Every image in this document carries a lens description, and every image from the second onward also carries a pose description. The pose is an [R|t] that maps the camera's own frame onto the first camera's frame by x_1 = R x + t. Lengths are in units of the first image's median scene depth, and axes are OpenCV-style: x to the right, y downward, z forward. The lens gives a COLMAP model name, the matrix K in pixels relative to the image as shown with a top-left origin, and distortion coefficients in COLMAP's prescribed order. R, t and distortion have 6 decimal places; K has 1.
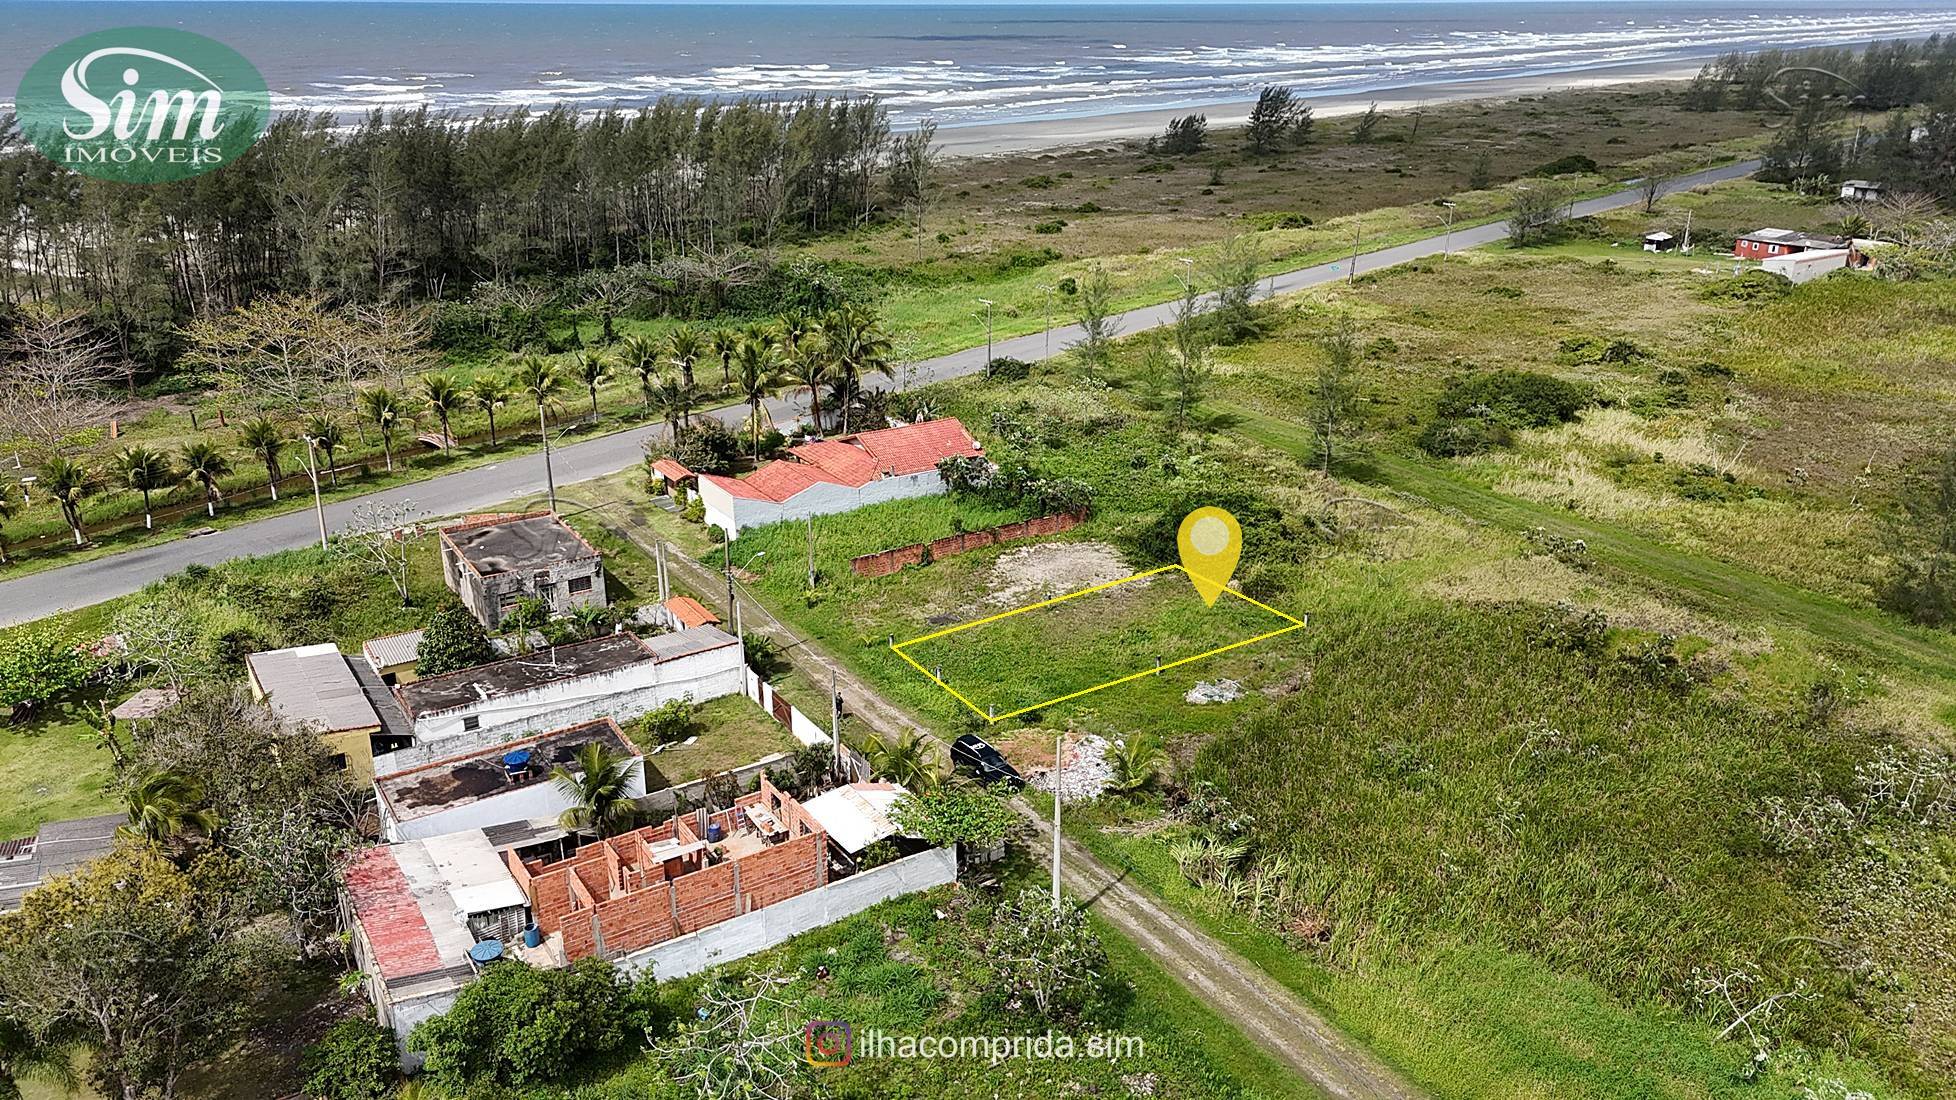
lens RADIAL K [[1444.7, 0, 982.1], [0, 1444.7, 548.1], [0, 0, 1]] dist [0.073876, -0.077224]
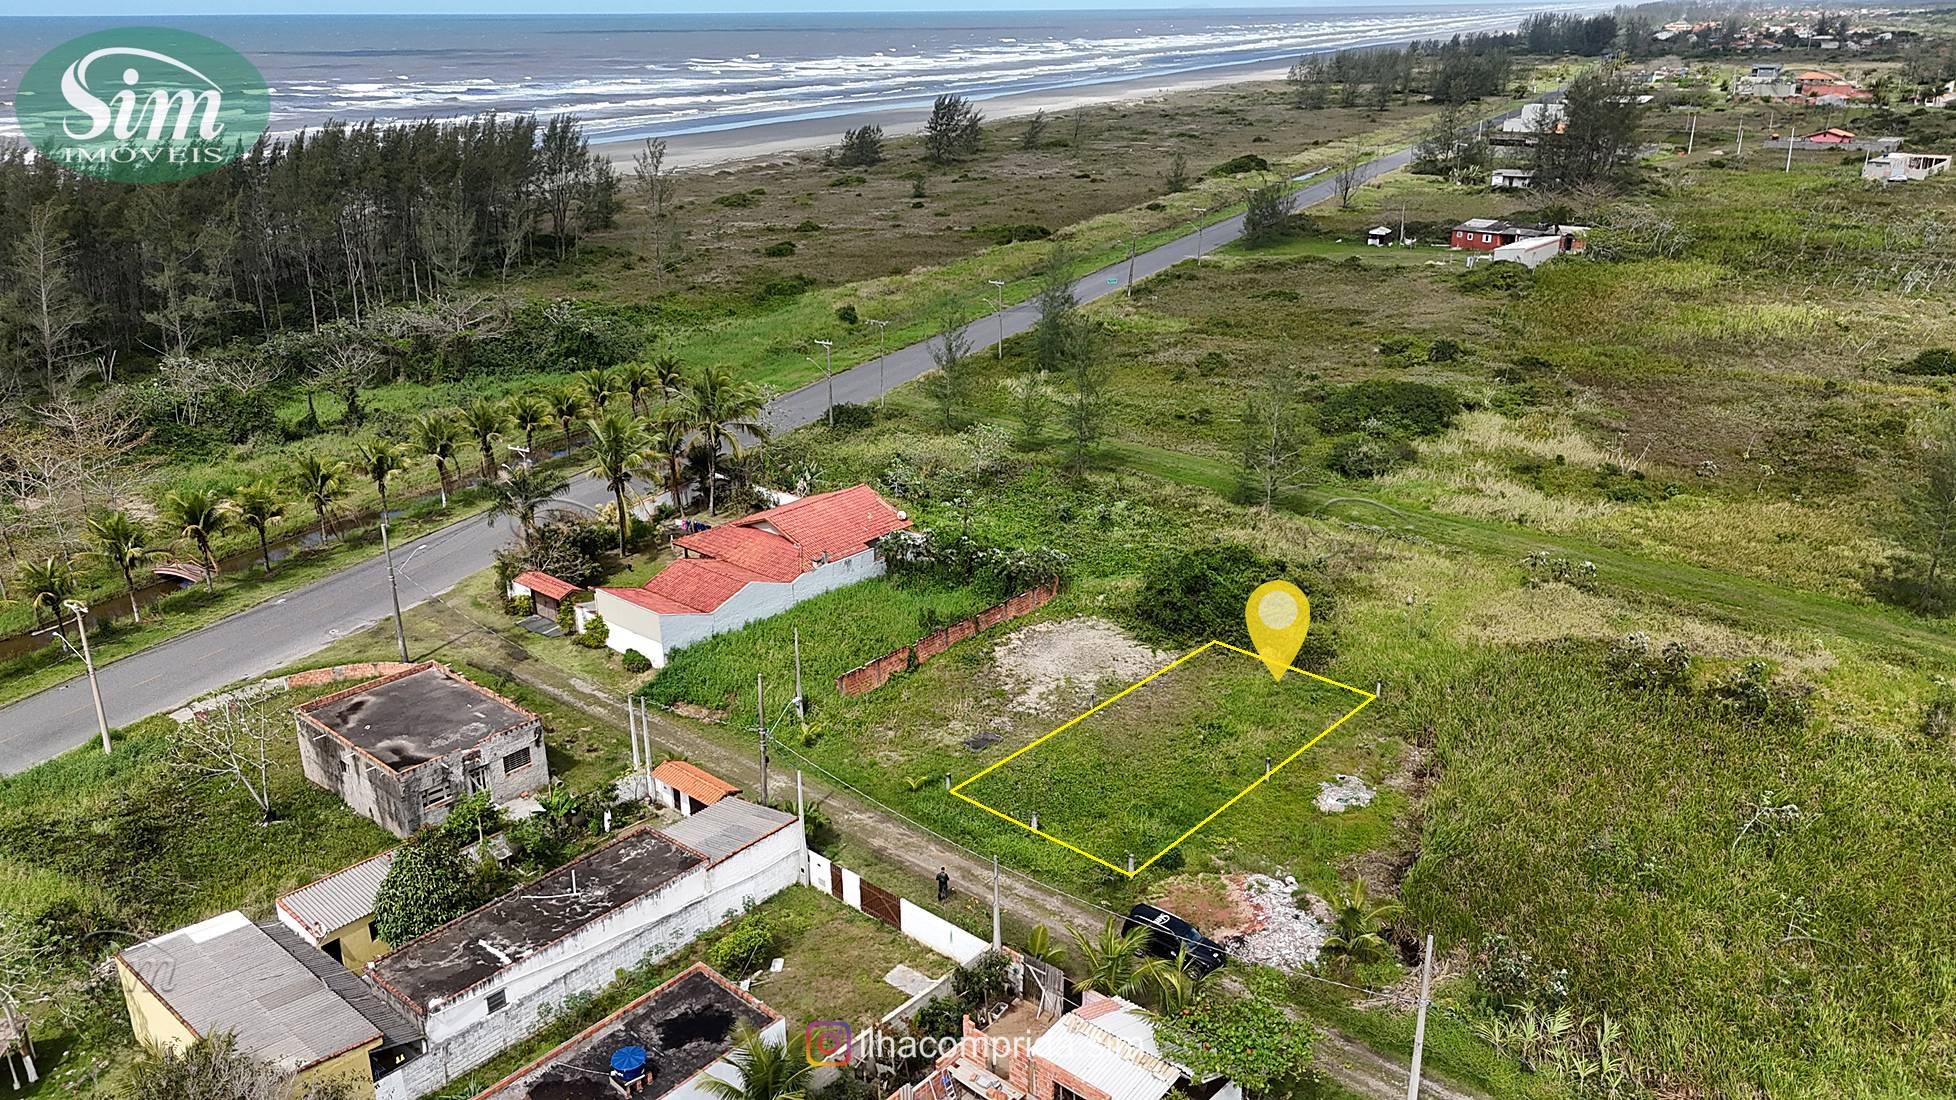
lens RADIAL K [[1444.7, 0, 982.1], [0, 1444.7, 548.1], [0, 0, 1]] dist [0.073876, -0.077224]
pose [[0.962424, -0.103178, 0.251186, -0.185024], [0.104442, 0.994496, 0.008334, -0.056373], [-0.250663, 0.018213, 0.967903, 0.155983]]
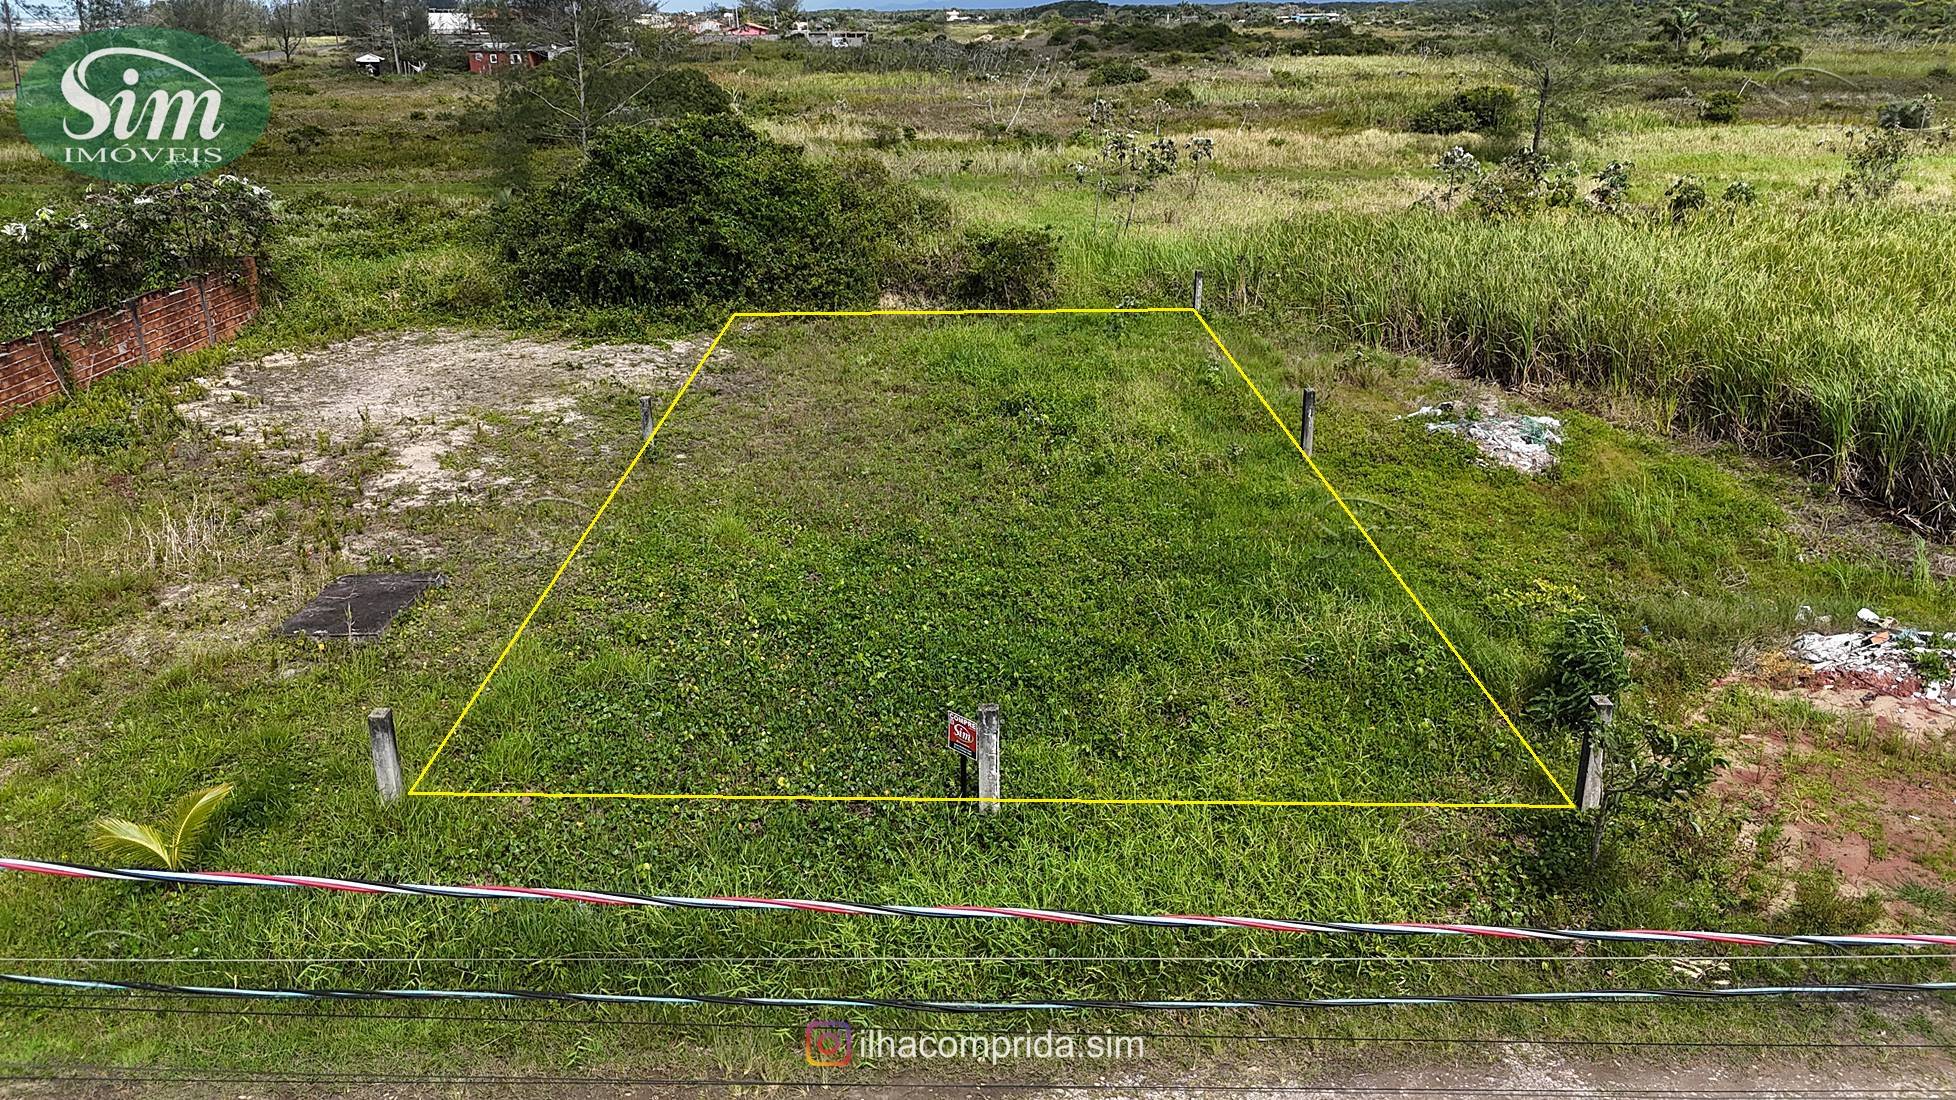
lens RADIAL K [[1444.7, 0, 982.1], [0, 1444.7, 548.1], [0, 0, 1]] dist [0.073876, -0.077224]
pose [[0.532682, -0.296126, 0.792817, -0.112476], [0.305486, 0.940908, 0.146189, 0.031756], [-0.789258, 0.164322, 0.591667, 0.669417]]
